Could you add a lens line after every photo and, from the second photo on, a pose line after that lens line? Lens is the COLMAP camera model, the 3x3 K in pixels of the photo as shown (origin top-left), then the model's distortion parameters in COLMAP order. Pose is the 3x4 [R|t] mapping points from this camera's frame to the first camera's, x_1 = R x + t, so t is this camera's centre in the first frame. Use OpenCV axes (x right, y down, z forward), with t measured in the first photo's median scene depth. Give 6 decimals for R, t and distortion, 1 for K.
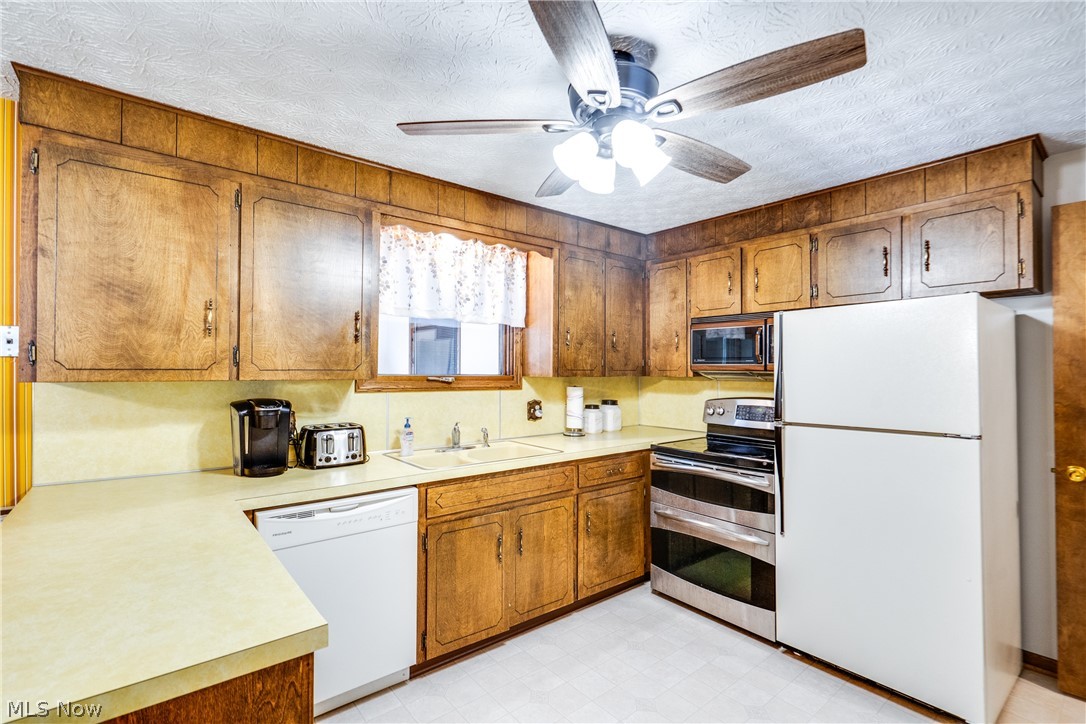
lens RADIAL K [[500.7, 0, 547.0], [0, 500.7, 368.1], [0, 0, 1]] dist [-0.009204, 0.006111]
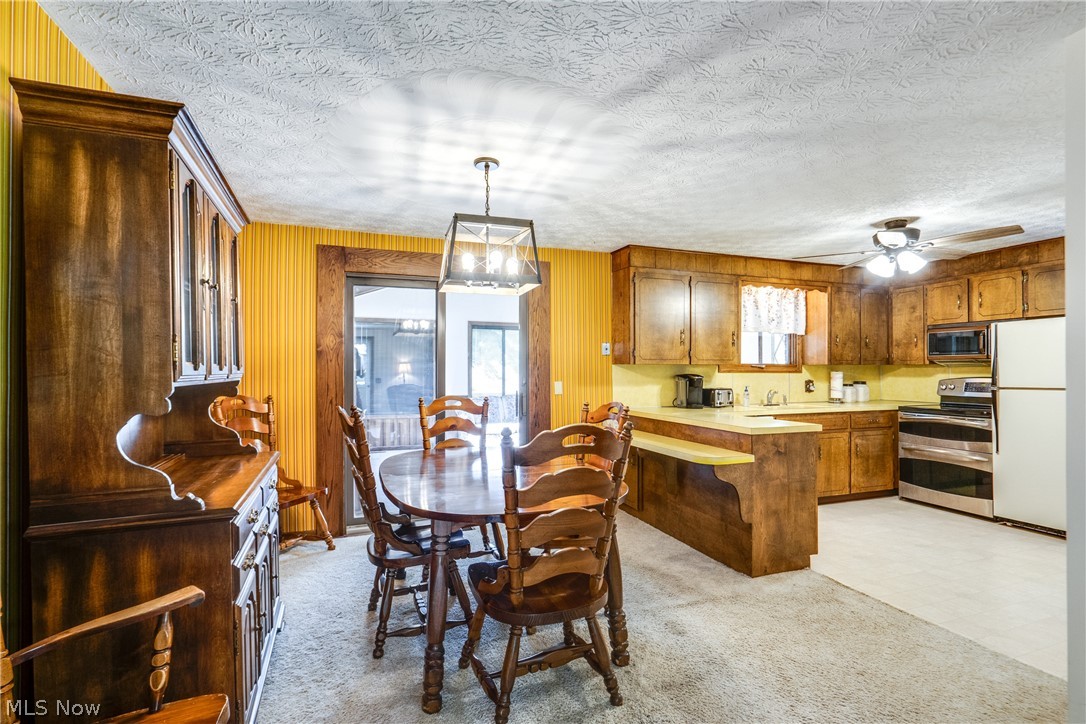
lens RADIAL K [[500.7, 0, 537.1], [0, 500.7, 371.6], [0, 0, 1]] dist [-0.009204, 0.006111]
pose [[0.937771, -0.005945, -0.347202, -0.394352], [0.007414, 0.999968, 0.002902, 0.036477], [0.347174, -0.005296, 0.937786, -1.099341]]
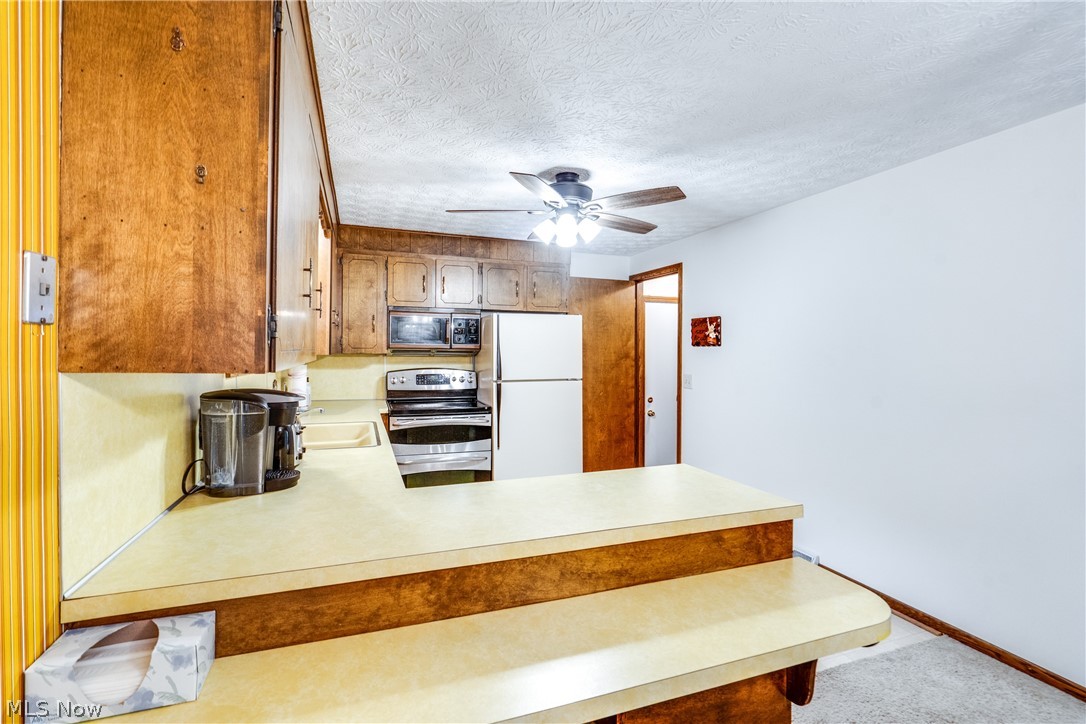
lens RADIAL K [[500.7, 0, 535.6], [0, 500.7, 354.8], [0, 0, 1]] dist [-0.009204, 0.006111]
pose [[0.339820, -0.010986, 0.940426, -0.996593], [-0.012762, 0.999786, 0.016291, -0.005549], [-0.940404, -0.017537, 0.339607, 0.316062]]
